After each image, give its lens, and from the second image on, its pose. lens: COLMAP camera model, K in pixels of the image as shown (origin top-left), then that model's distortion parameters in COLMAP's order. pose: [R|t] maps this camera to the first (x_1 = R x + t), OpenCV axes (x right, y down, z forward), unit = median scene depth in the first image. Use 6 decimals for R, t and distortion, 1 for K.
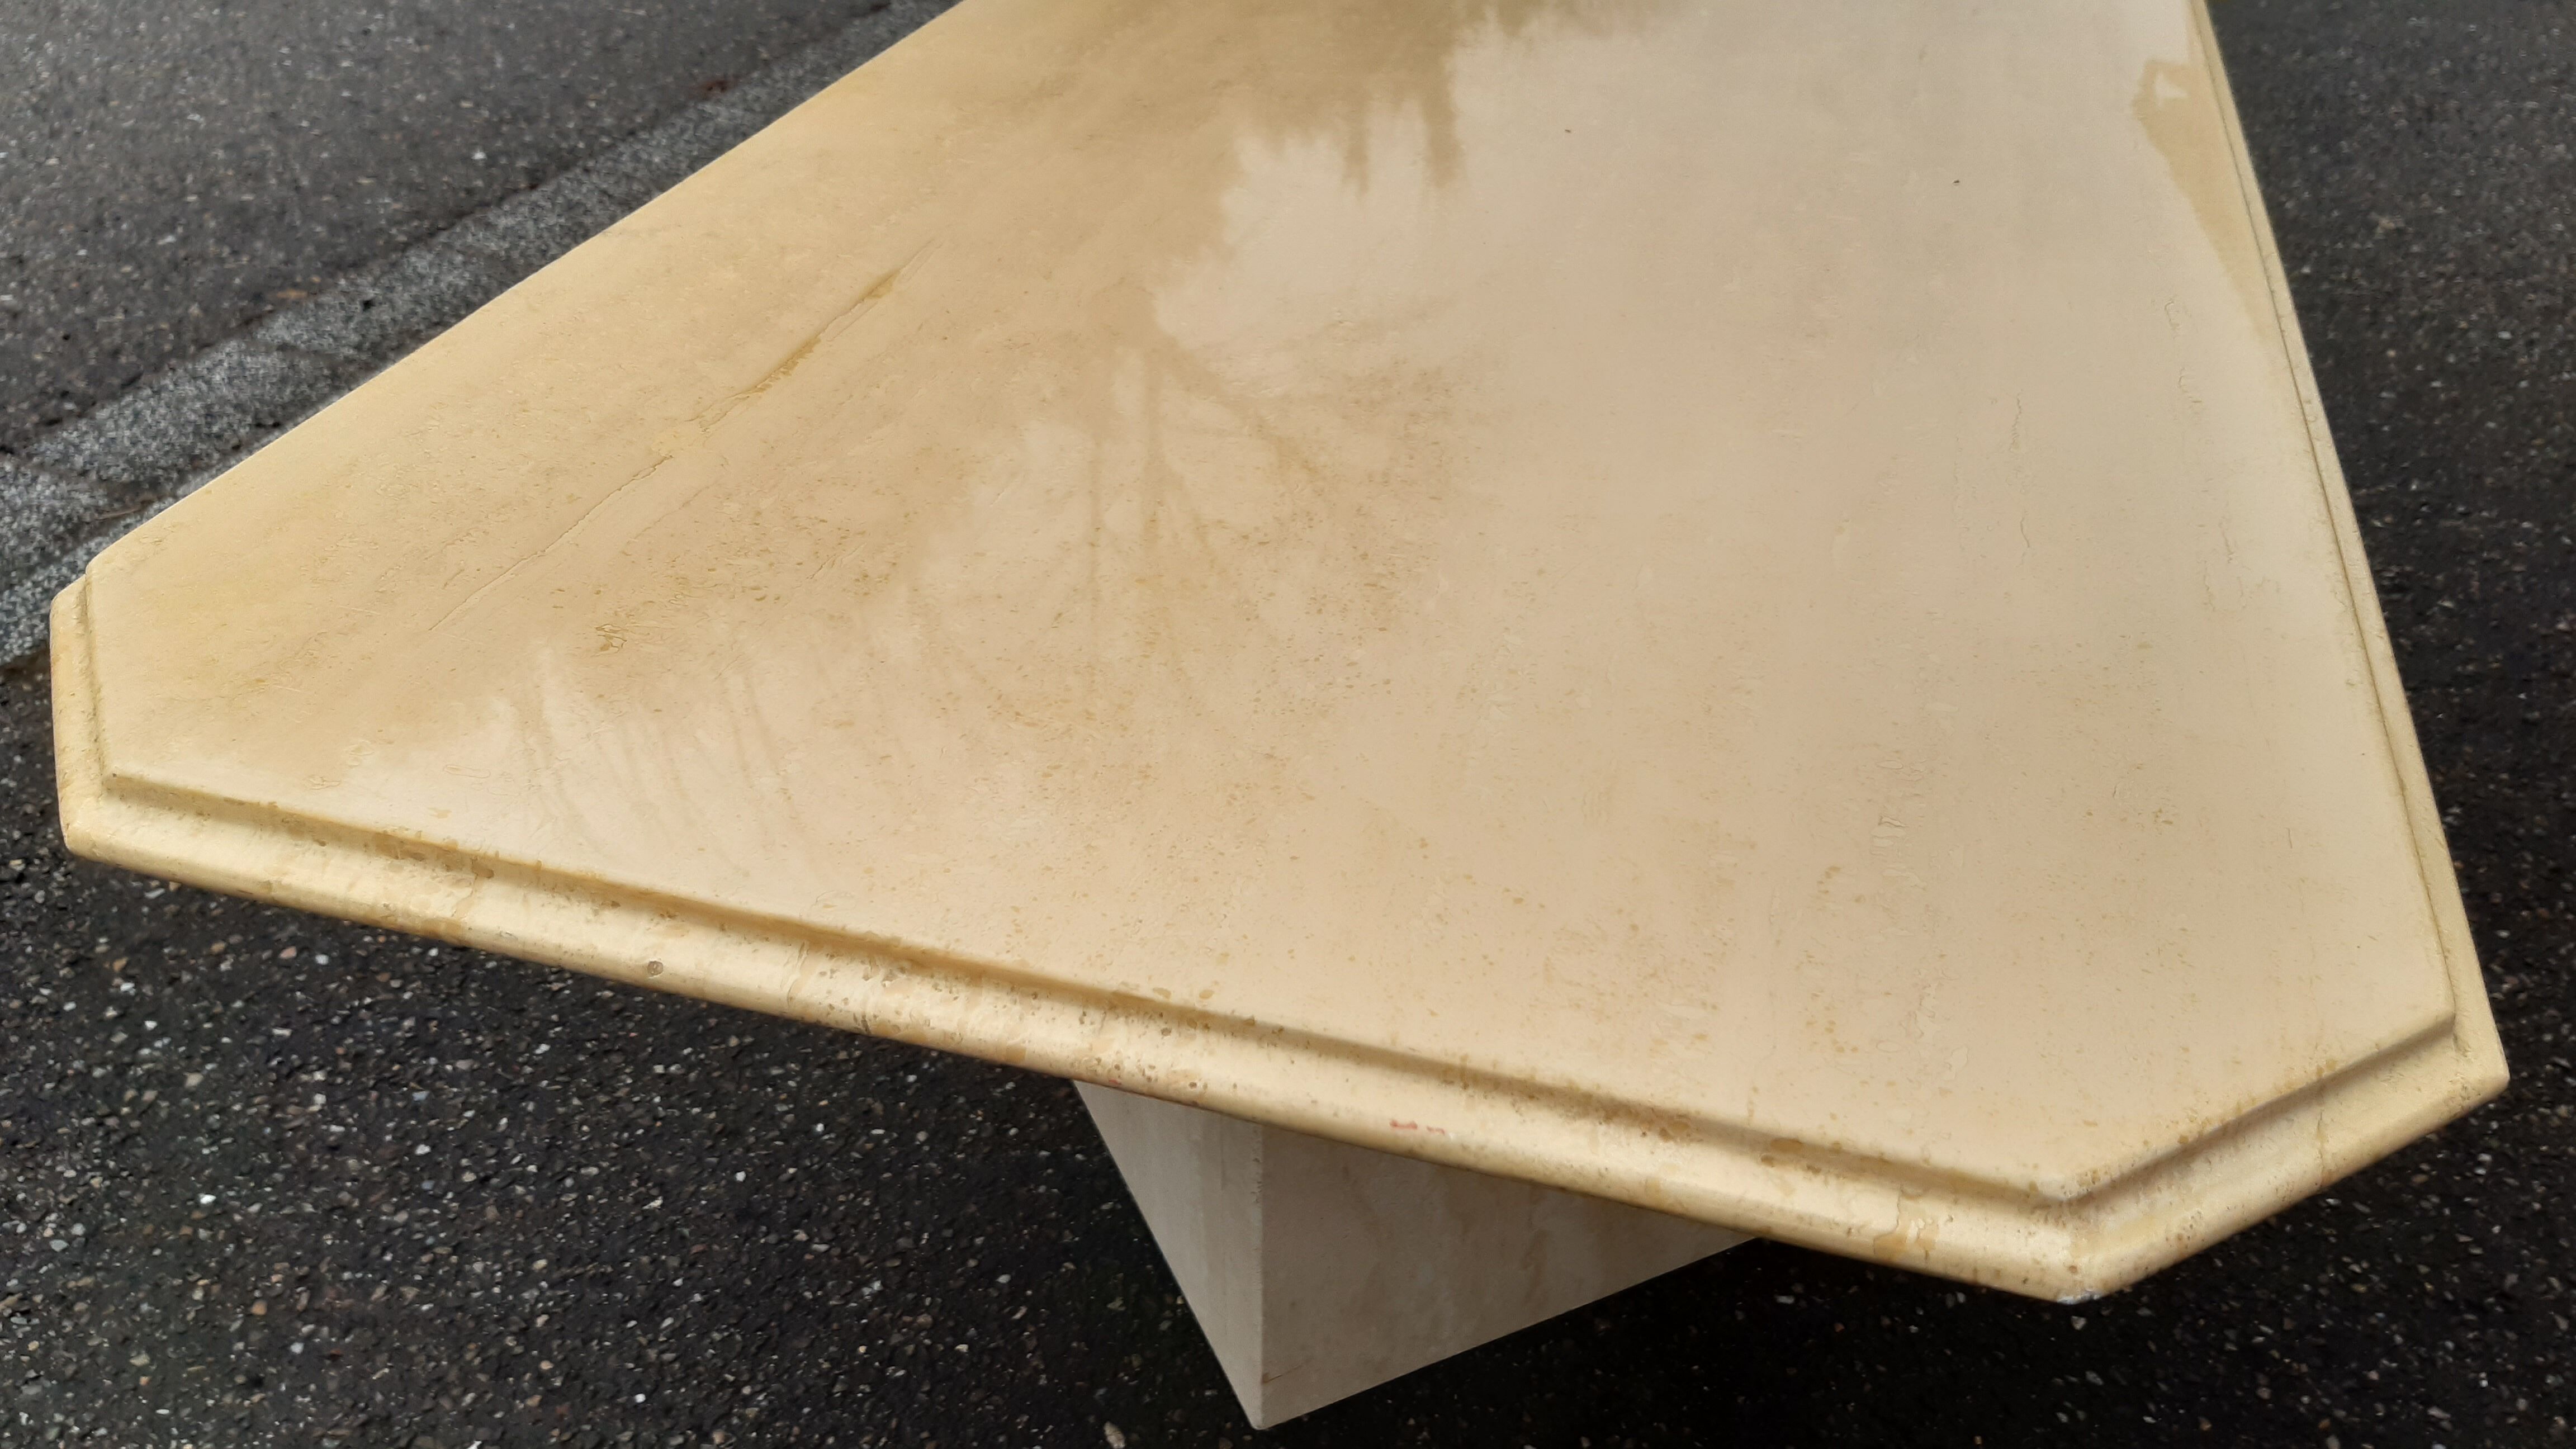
lens RADIAL K [[2111.9, 0, 1324.3], [0, 2111.9, 594.0], [0, 0, 1]] dist [0.043190, -0.123467]
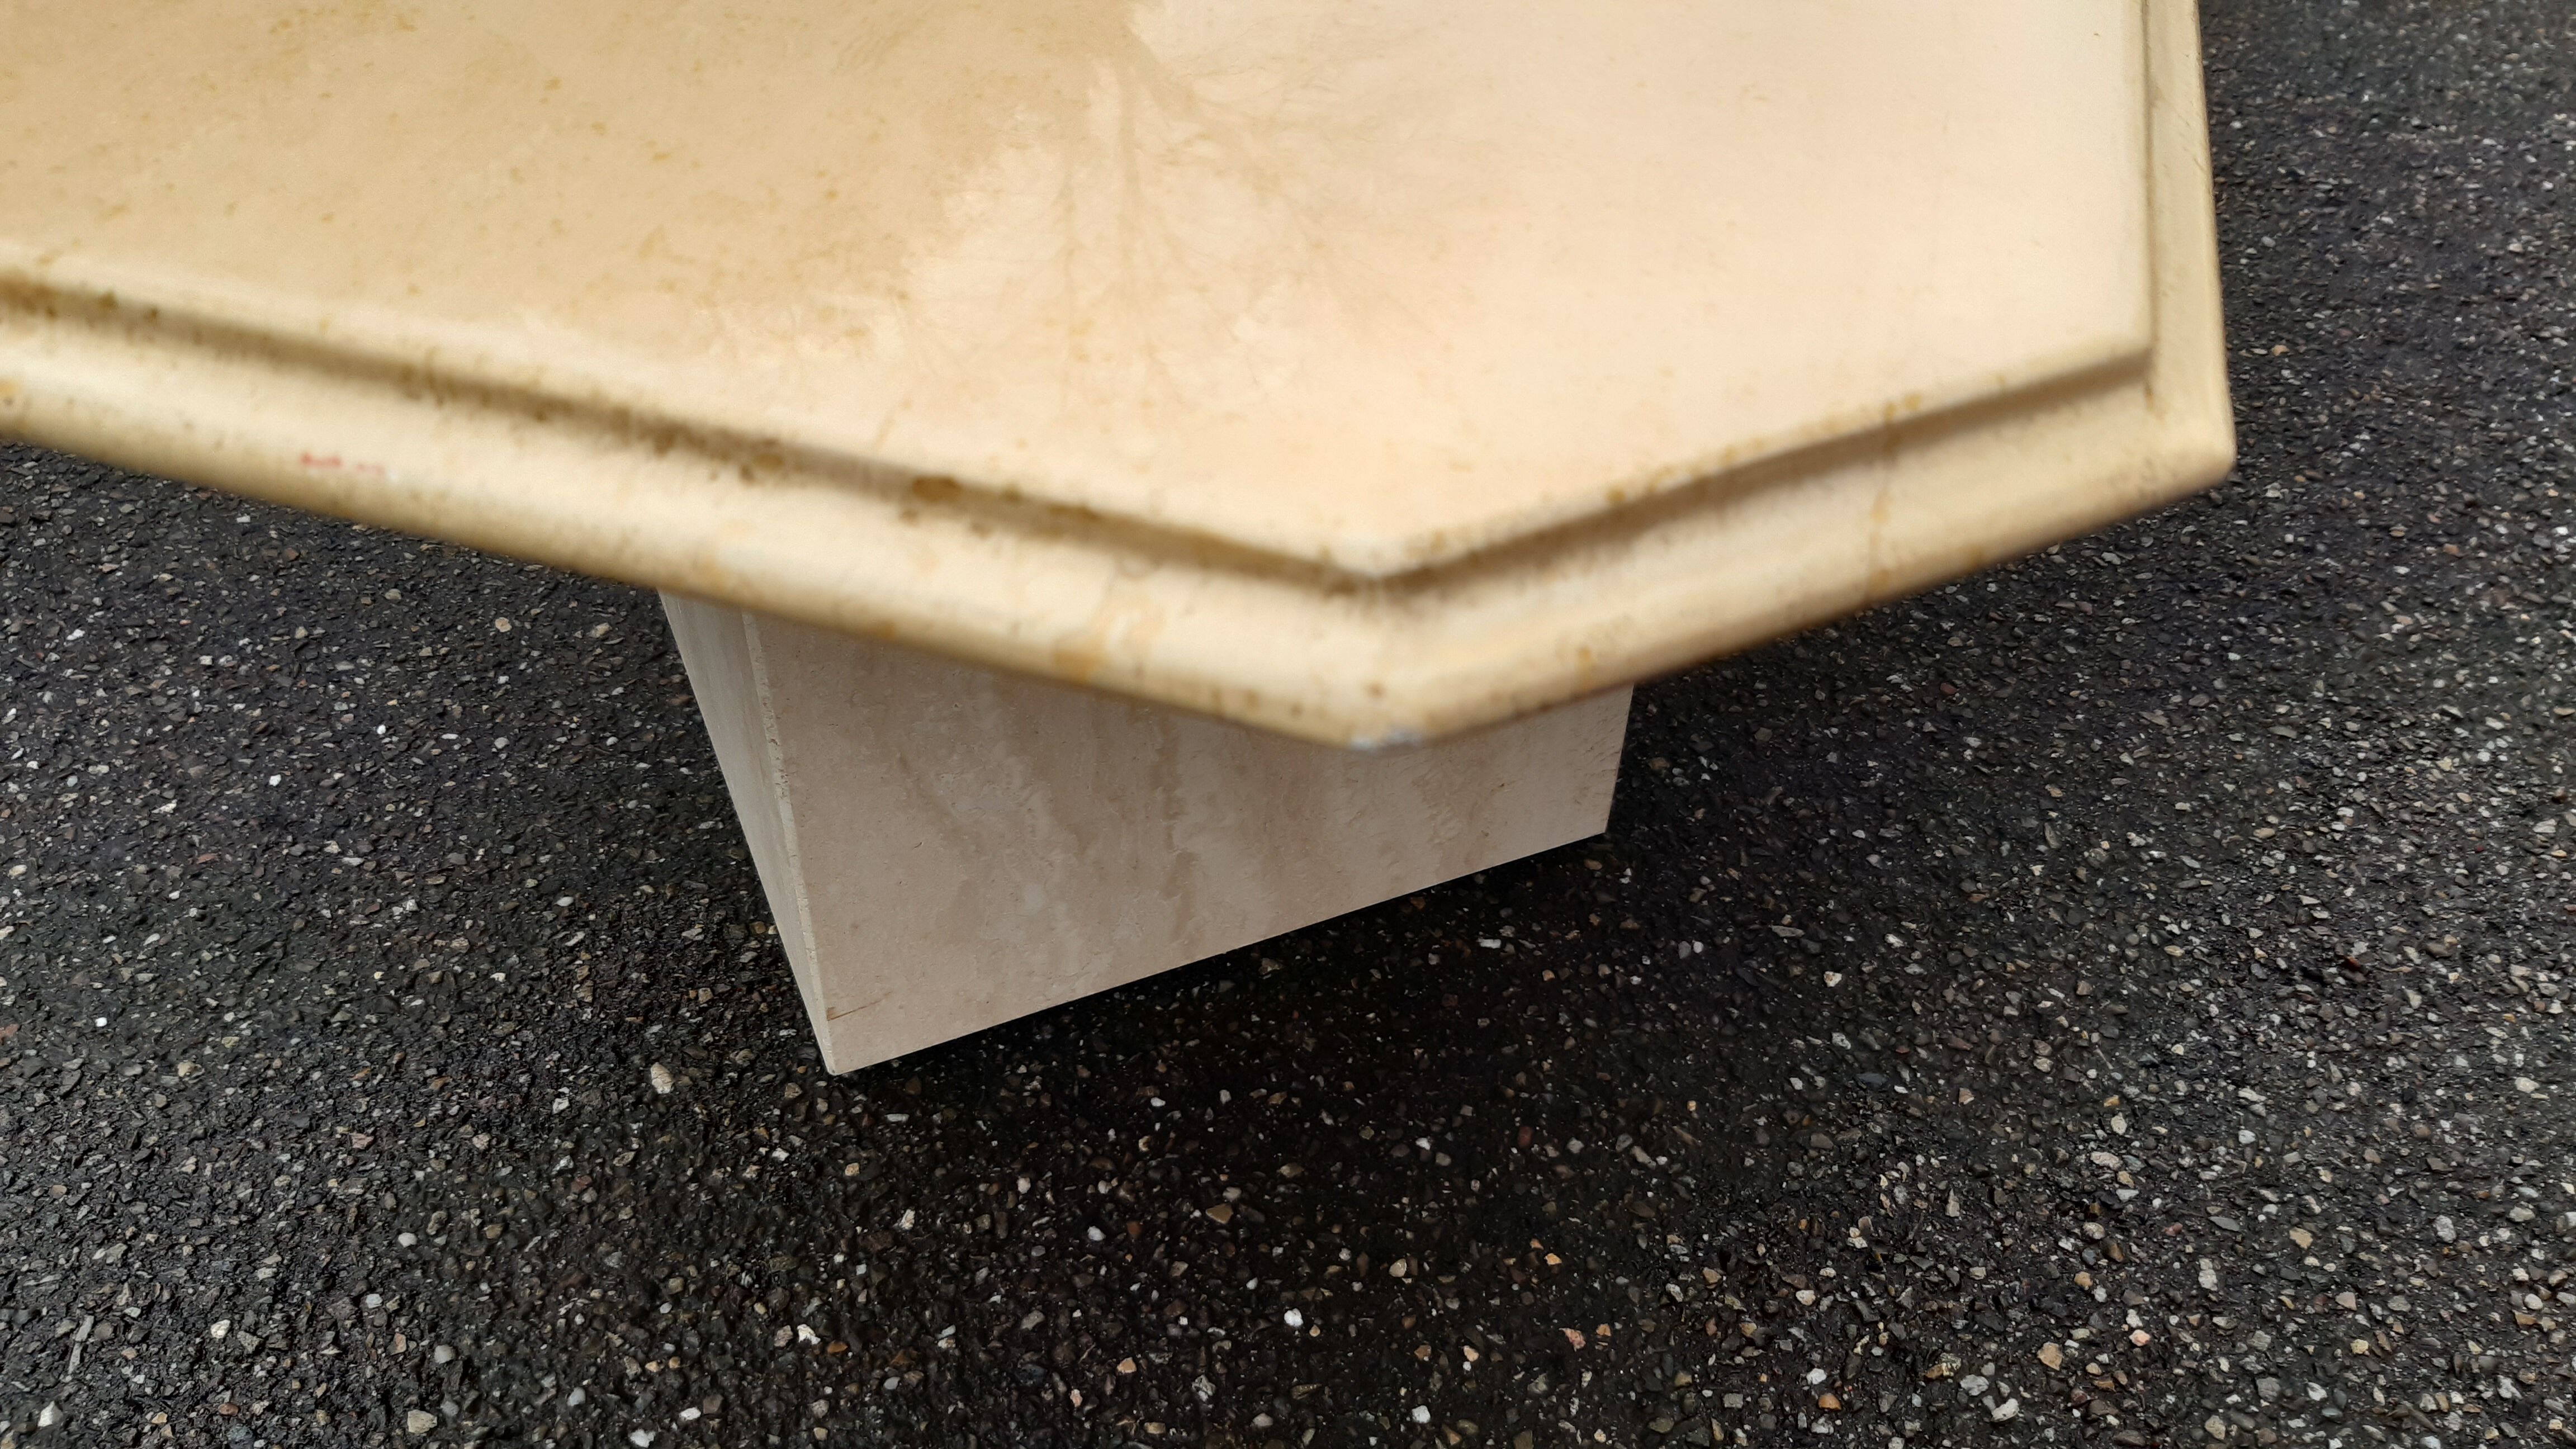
lens RADIAL K [[2111.9, 0, 1347.2], [0, 2111.9, 636.0], [0, 0, 1]] dist [0.043190, -0.123467]
pose [[0.999458, 0.026933, 0.018945, 0.141736], [-0.029347, 0.989506, 0.141482, 0.095265], [-0.014936, -0.141961, 0.989760, 0.188940]]
